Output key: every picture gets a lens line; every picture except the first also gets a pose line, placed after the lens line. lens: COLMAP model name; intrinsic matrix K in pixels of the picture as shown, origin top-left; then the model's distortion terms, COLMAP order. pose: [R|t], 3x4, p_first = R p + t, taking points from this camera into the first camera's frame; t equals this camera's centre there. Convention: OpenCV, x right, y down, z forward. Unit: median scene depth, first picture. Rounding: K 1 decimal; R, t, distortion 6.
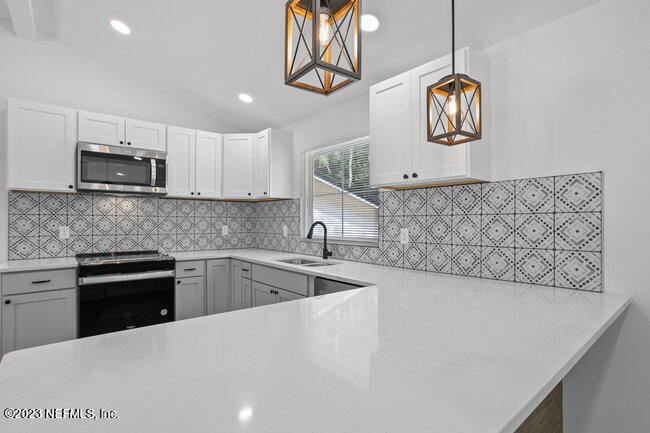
lens RADIAL K [[318.8, 0, 324.7], [0, 318.8, 212.6], [0, 0, 1]] dist [-0.014276, -0.001107]
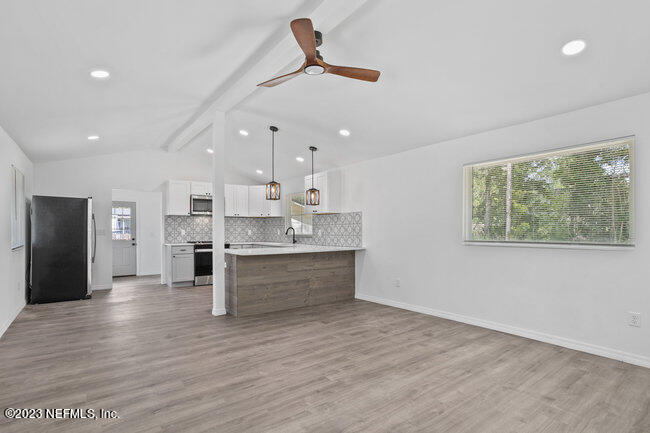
lens RADIAL K [[318.8, 0, 326.1], [0, 318.8, 221.5], [0, 0, 1]] dist [-0.014276, -0.001107]
pose [[0.998918, -0.003844, -0.046340, 0.377204], [0.003869, 0.999992, 0.000440, -0.016394], [0.046338, -0.000618, 0.998926, -1.420914]]
